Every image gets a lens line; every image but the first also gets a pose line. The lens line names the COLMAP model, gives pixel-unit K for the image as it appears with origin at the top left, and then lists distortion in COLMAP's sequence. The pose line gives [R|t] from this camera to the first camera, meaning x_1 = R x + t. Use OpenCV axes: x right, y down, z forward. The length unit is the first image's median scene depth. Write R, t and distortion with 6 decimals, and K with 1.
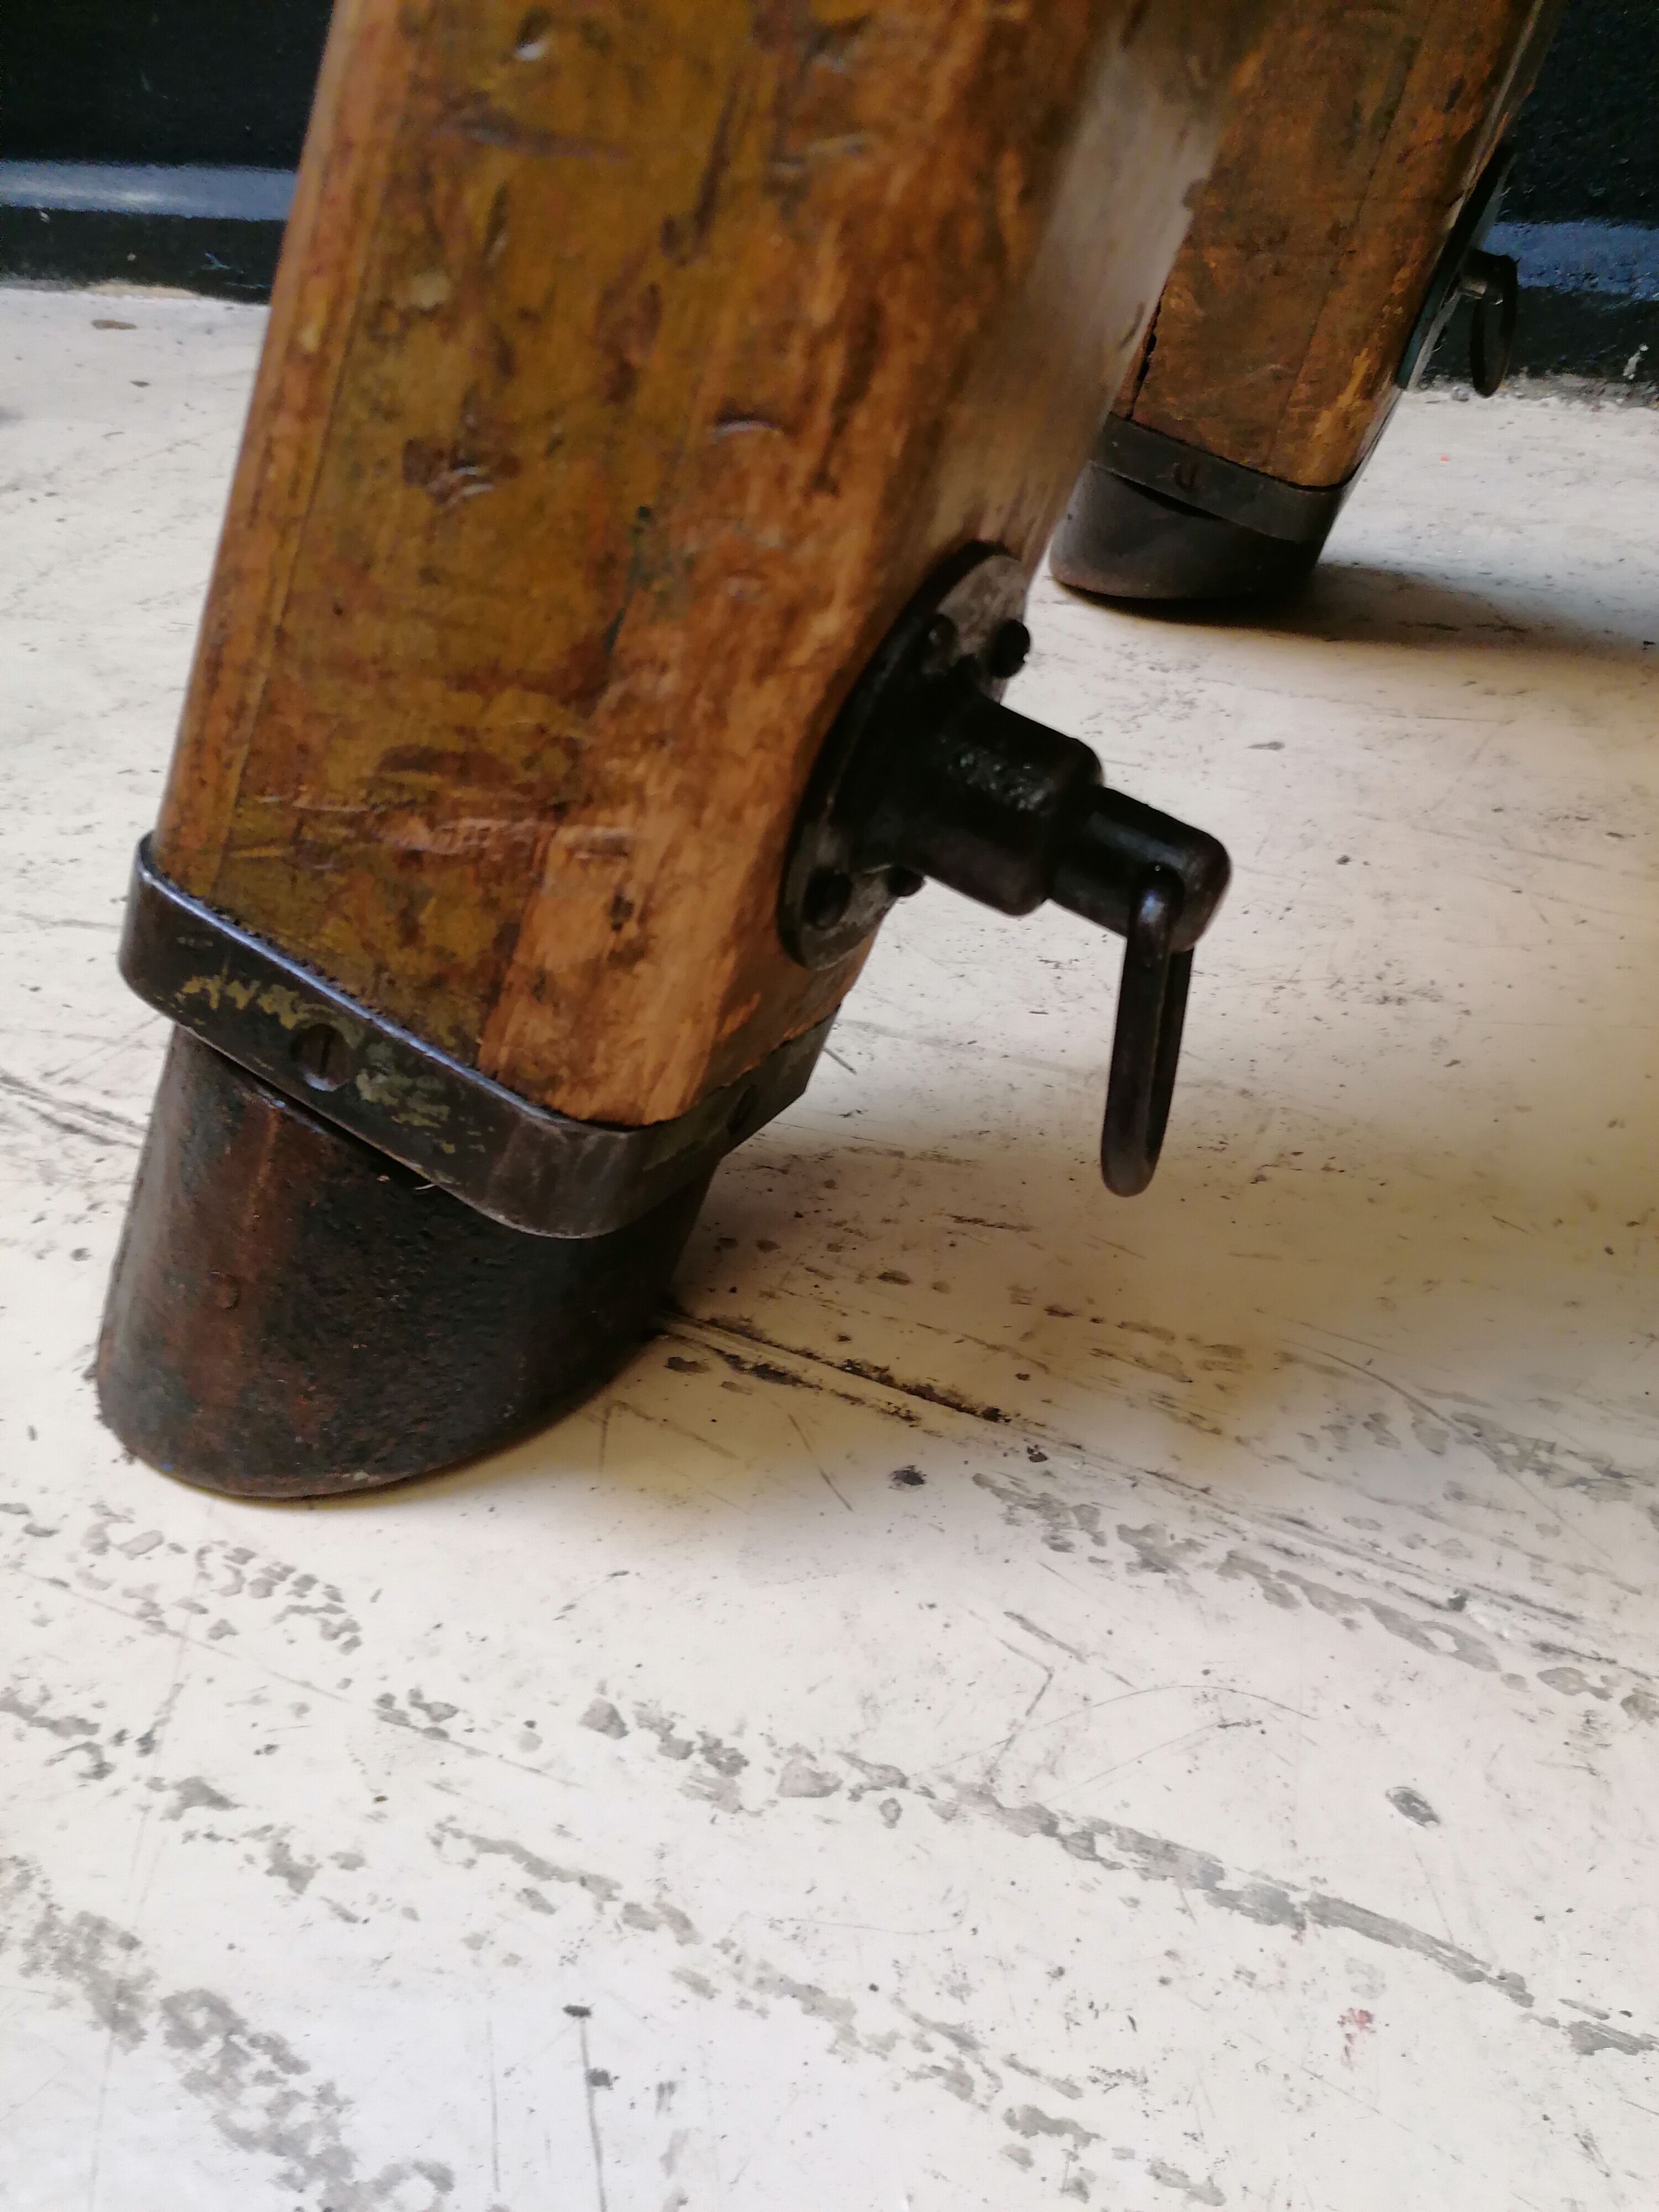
lens RADIAL K [[1684.1, 0, 833.6], [0, 1684.1, 1100.6], [0, 0, 1]] dist [0.059399, -0.081486]
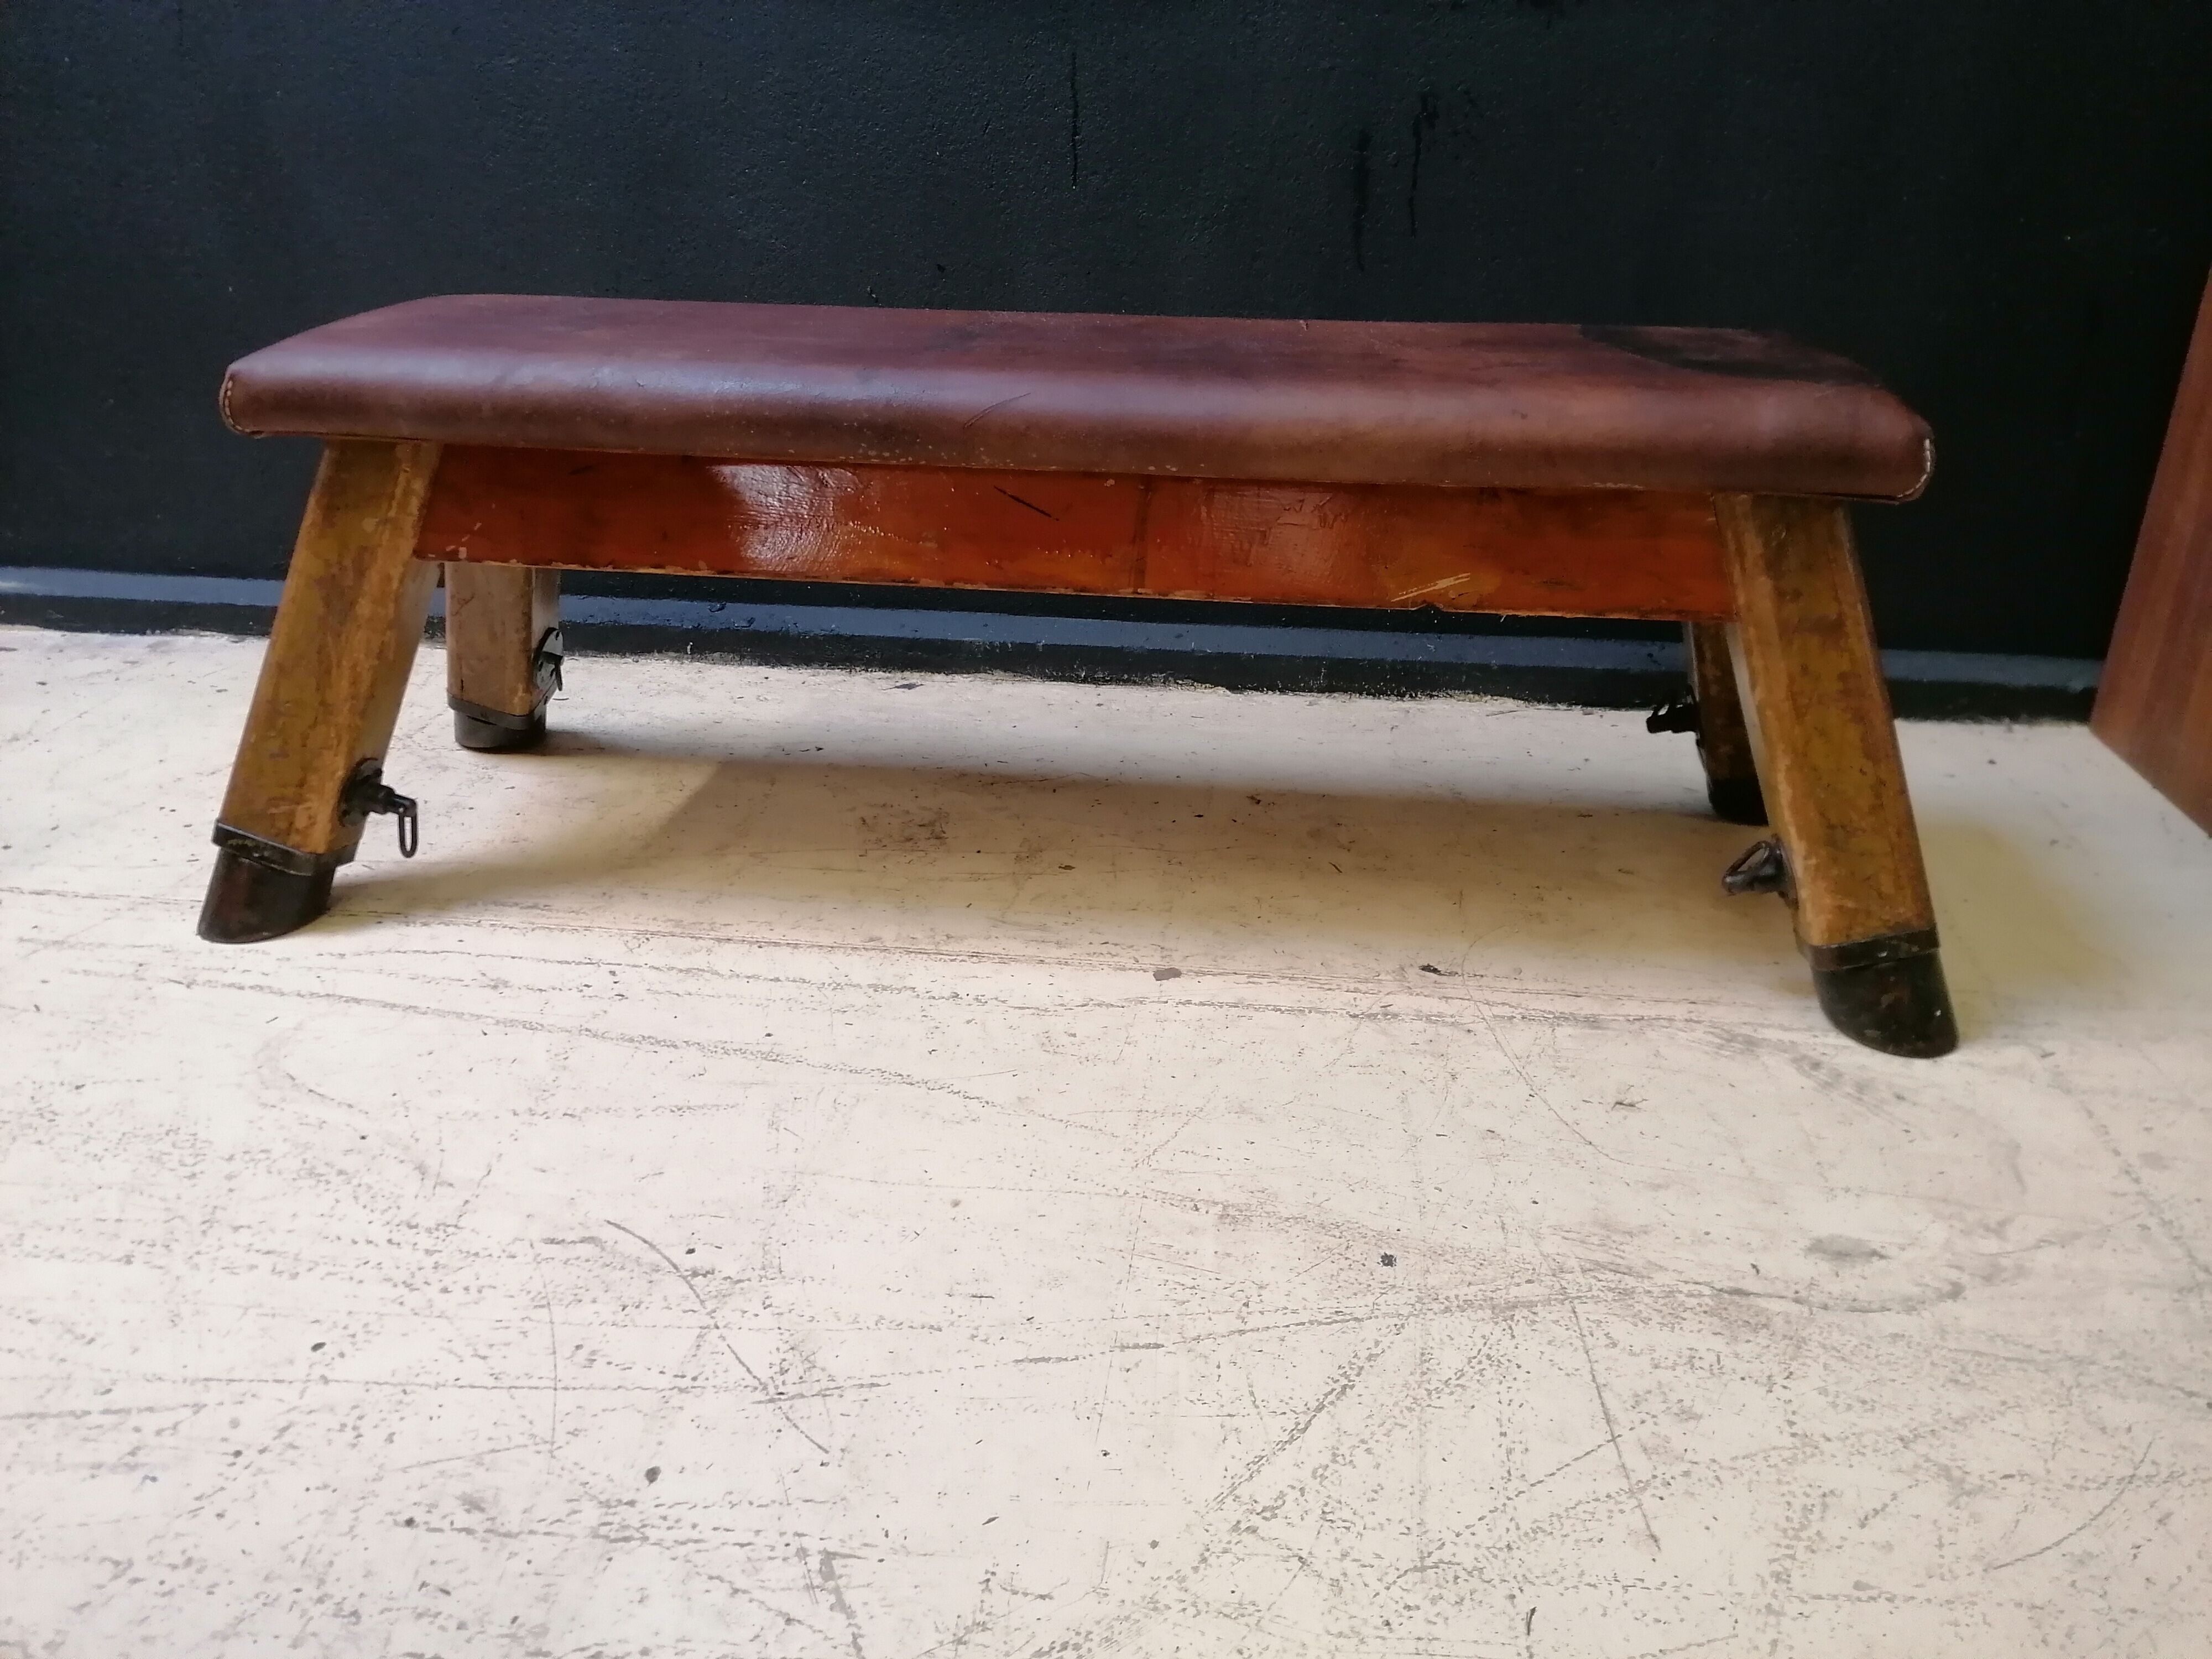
lens RADIAL K [[1638.7, 0, 1110.0], [0, 1638.7, 836.0], [0, 0, 1]] dist [0.117201, -0.154015]
pose [[0.936526, -0.107430, 0.333733, 0.518345], [0.170525, 0.971293, -0.165867, 1.324069], [-0.306333, 0.212248, 0.927960, -5.050631]]
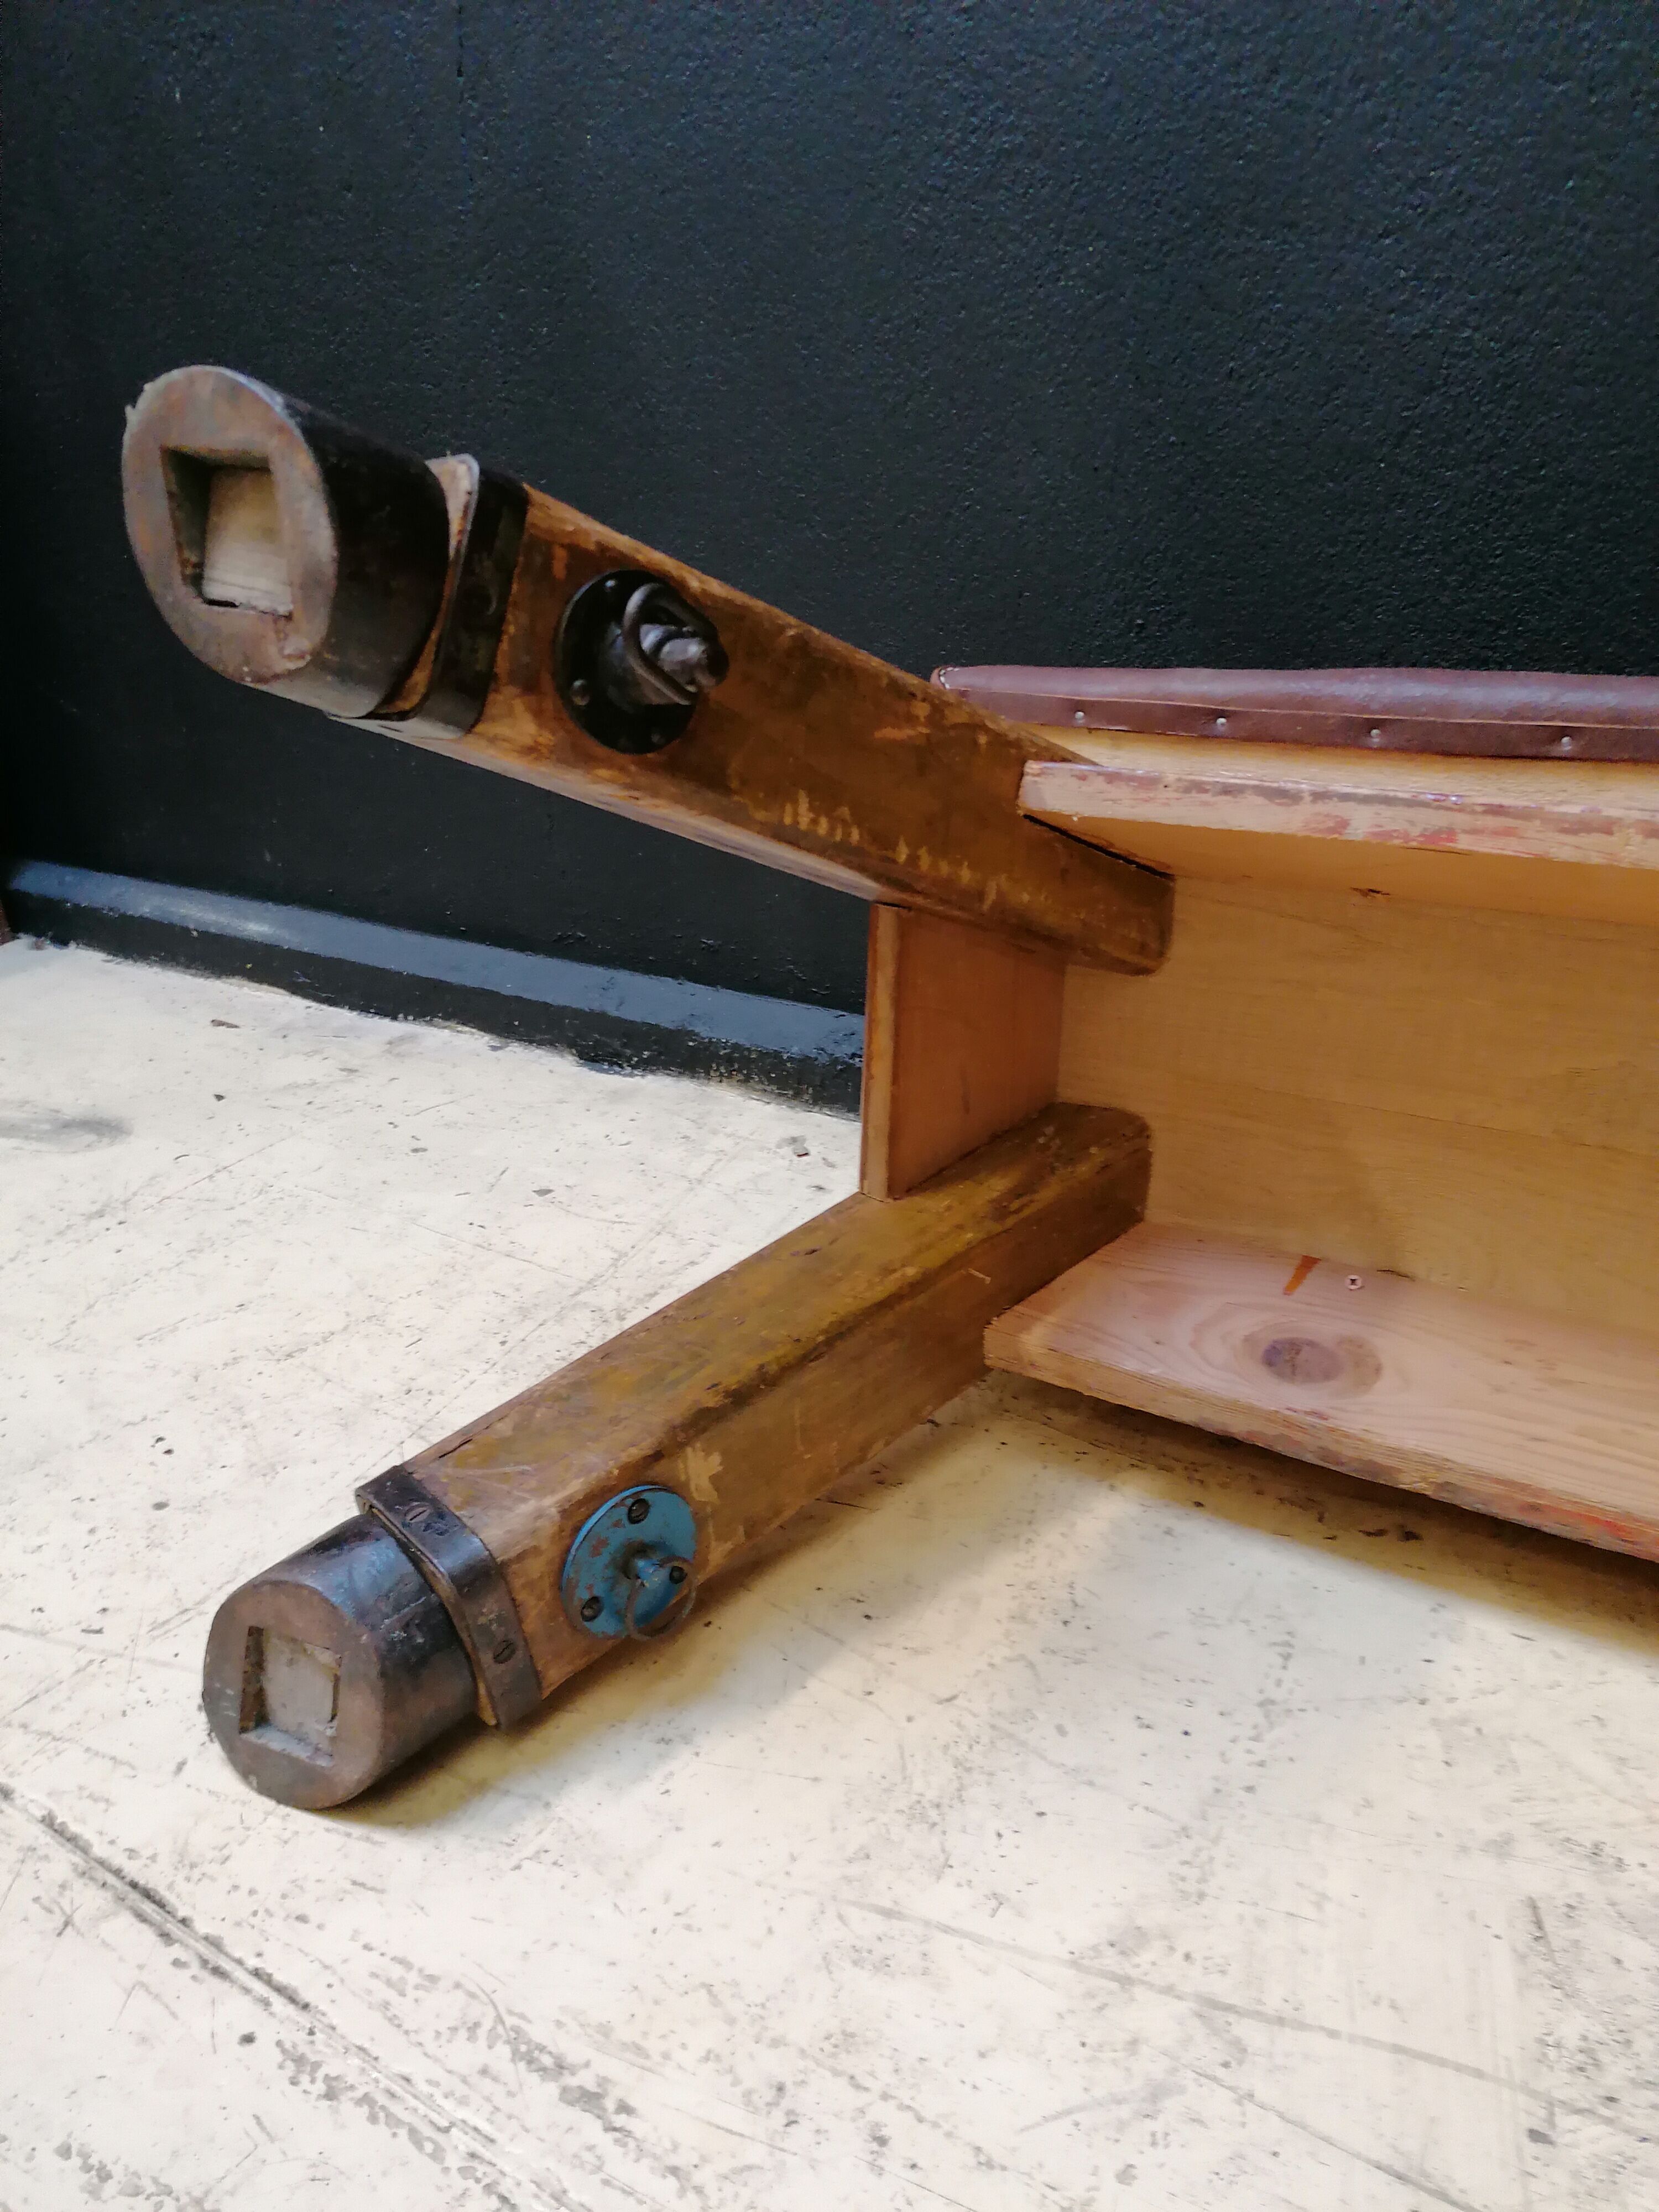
lens RADIAL K [[1652.6, 0, 832.8], [0, 1652.6, 1111.8], [0, 0, 1]] dist [0.094227, -0.123931]
pose [[0.992749, 0.024289, -0.117723, 1.067354], [-0.045709, 0.982080, -0.182835, -0.609797], [0.111173, 0.186891, 0.976070, -1.288267]]
